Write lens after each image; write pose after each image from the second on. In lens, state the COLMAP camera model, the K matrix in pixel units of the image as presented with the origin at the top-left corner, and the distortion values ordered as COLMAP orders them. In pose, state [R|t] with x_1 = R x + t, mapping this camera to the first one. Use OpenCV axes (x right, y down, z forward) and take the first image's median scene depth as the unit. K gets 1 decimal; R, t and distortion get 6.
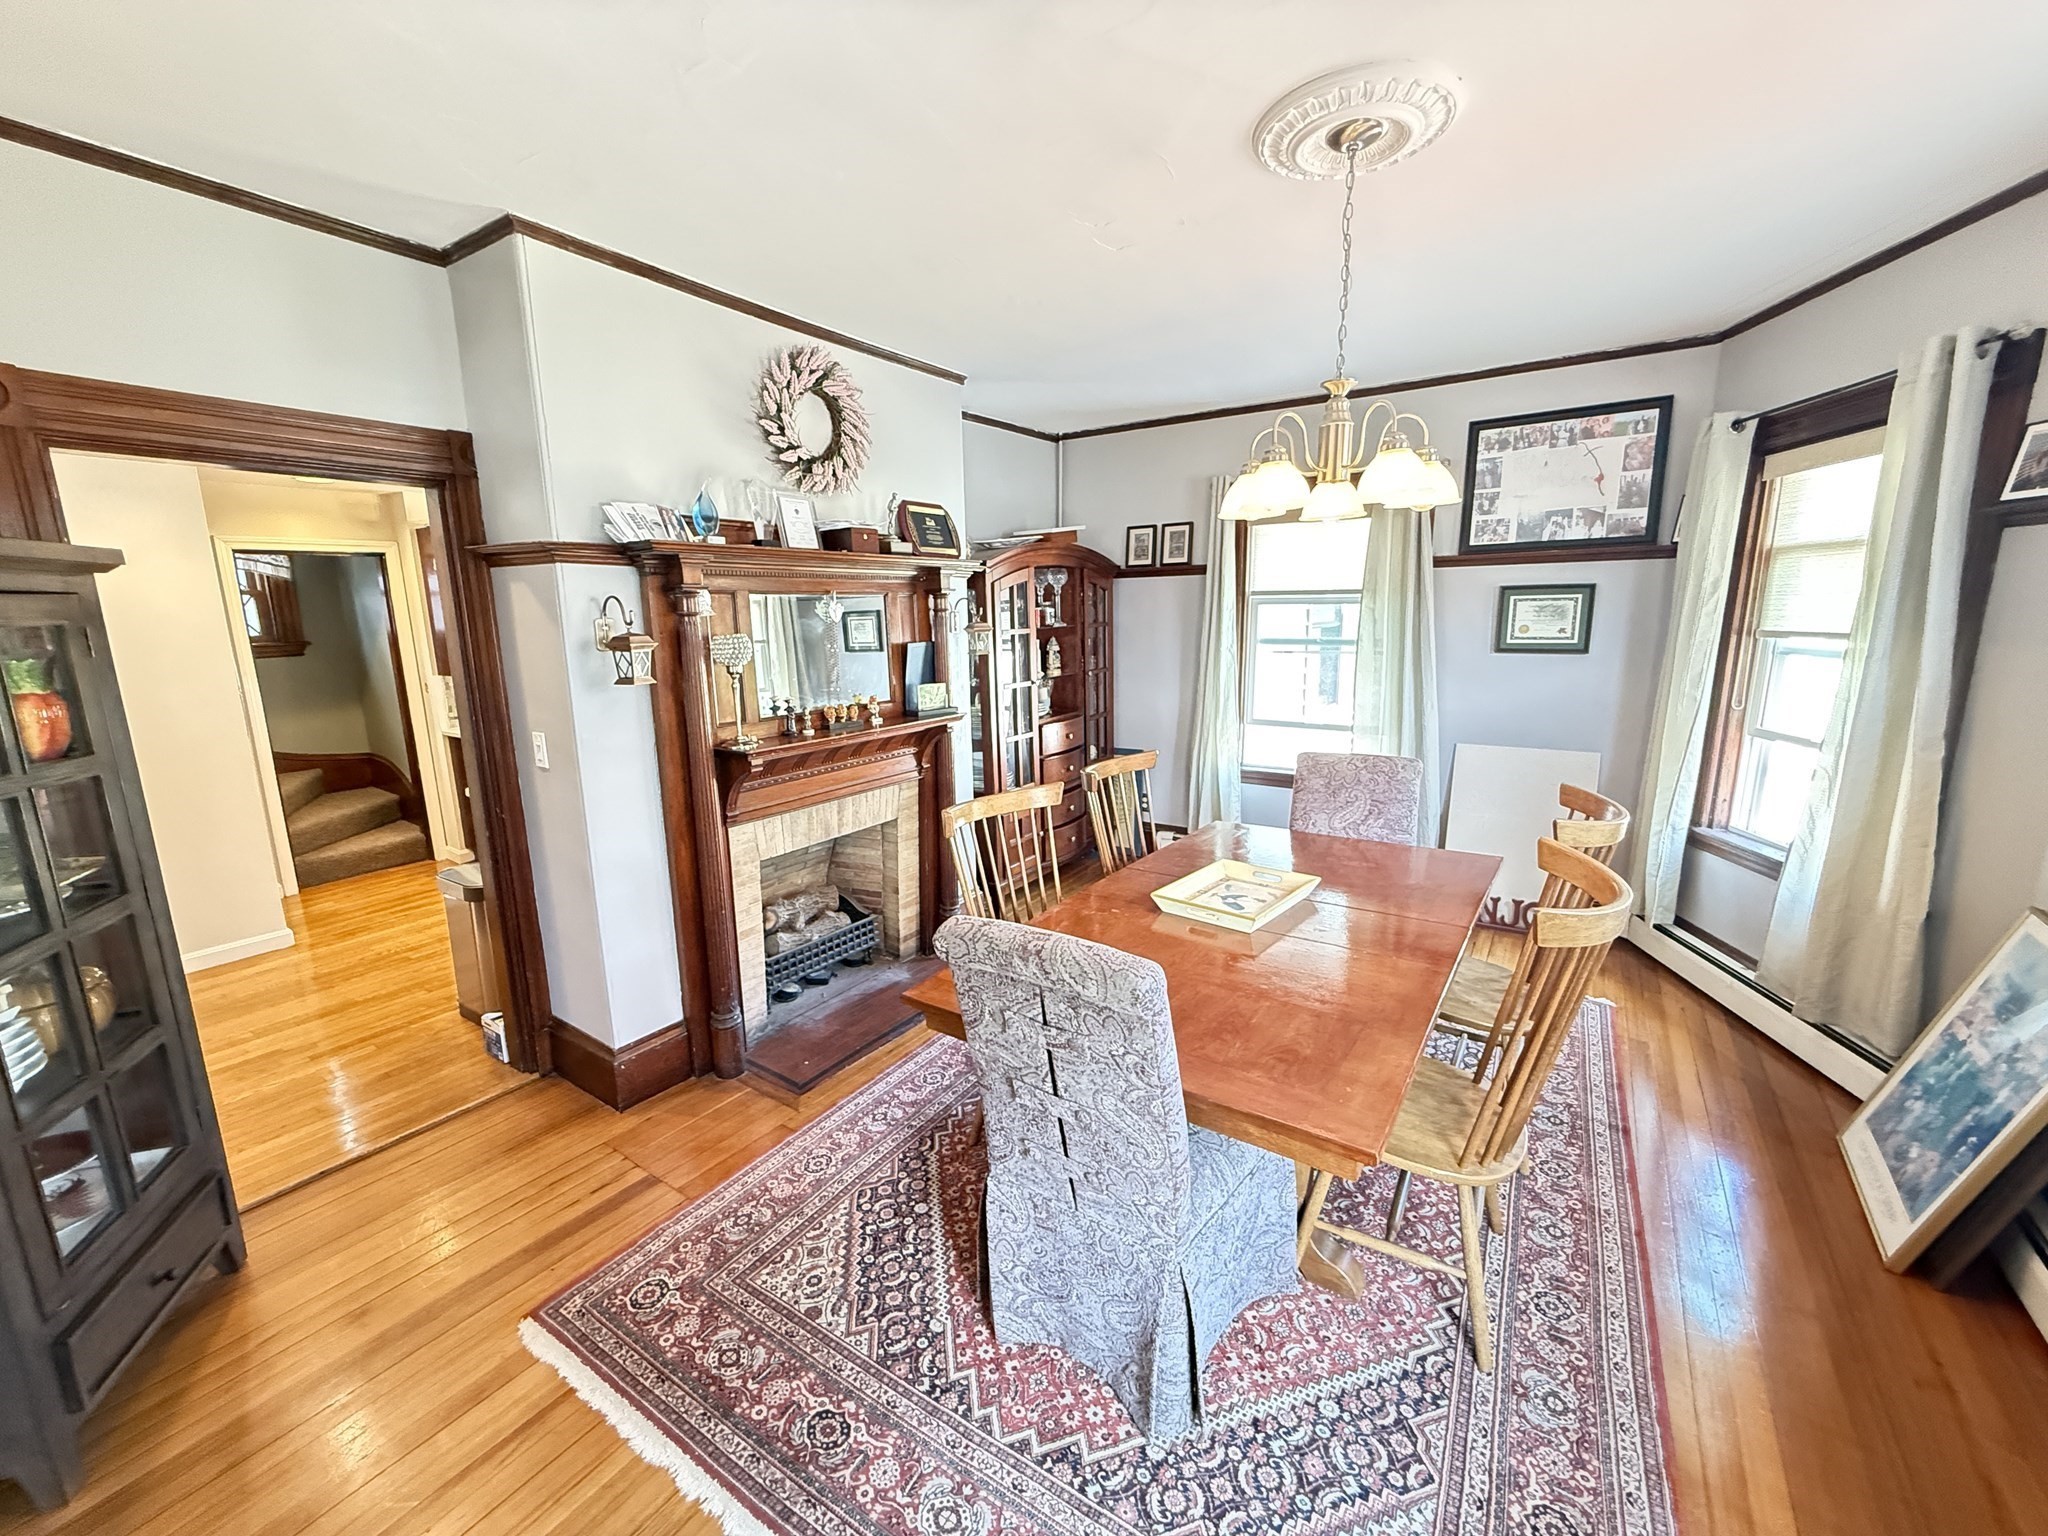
lens RADIAL K [[815.2, 0, 1014.1], [0, 815.2, 770.1], [0, 0, 1]] dist [0.000856, -0.000523]
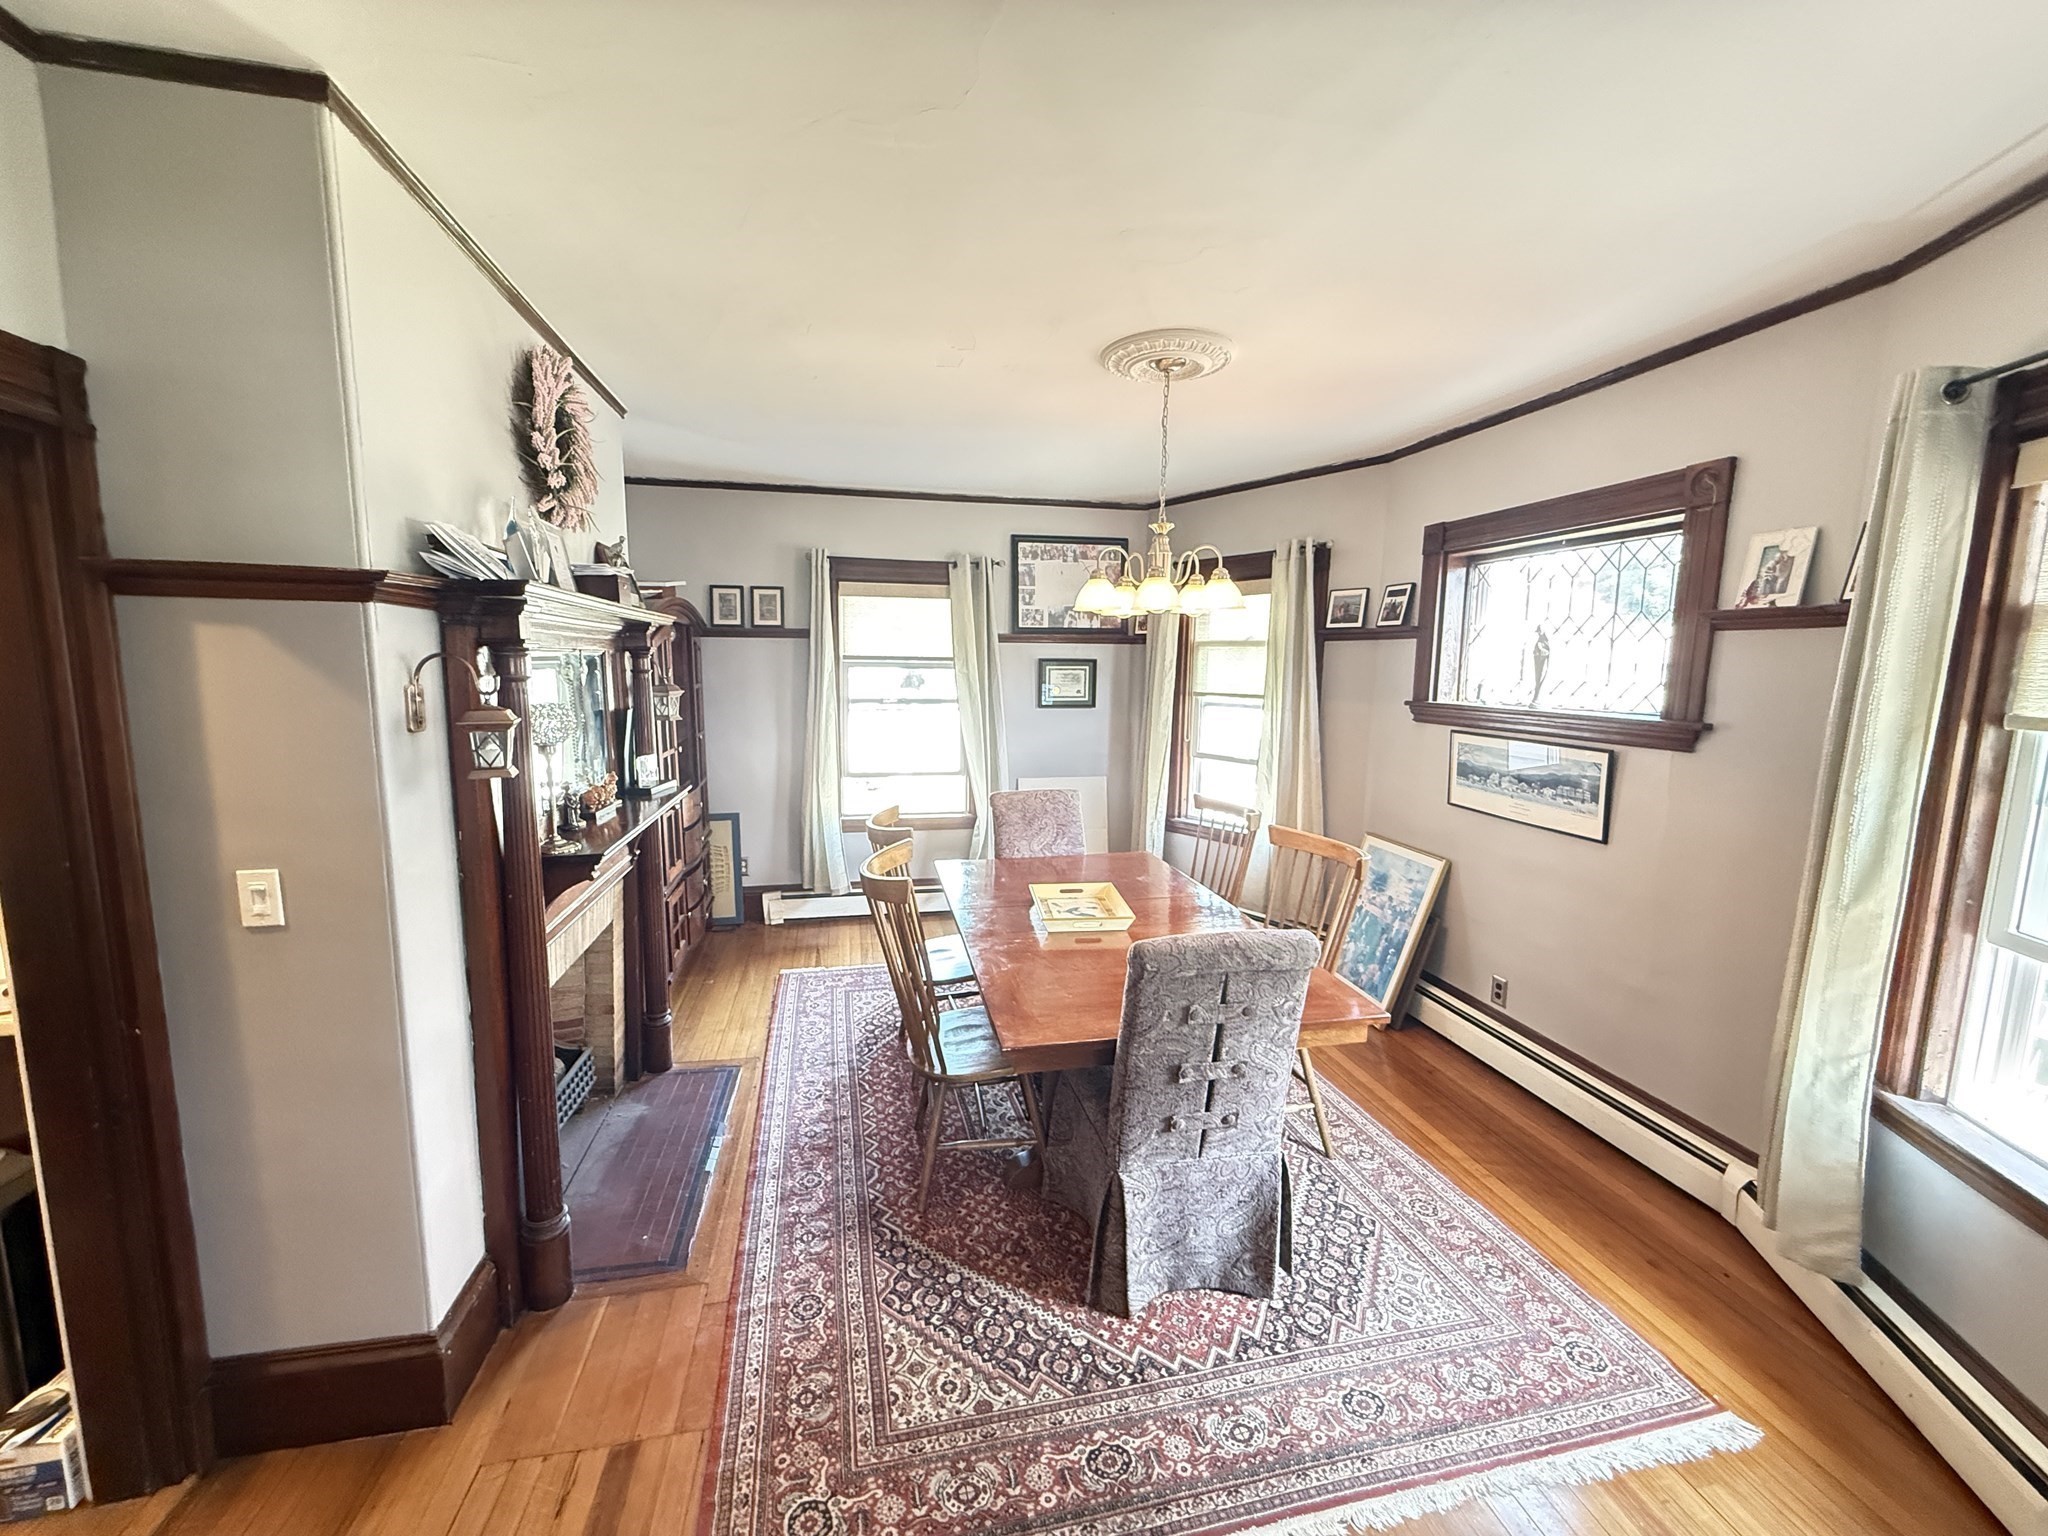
lens RADIAL K [[815.2, 0, 1019.0], [0, 815.2, 769.6], [0, 0, 1]] dist [0.000856, -0.000523]
pose [[0.694836, -0.072168, 0.715538, -0.818211], [0.118985, 0.992776, -0.015413, -0.057716], [-0.709257, 0.095848, 0.698403, 0.218972]]
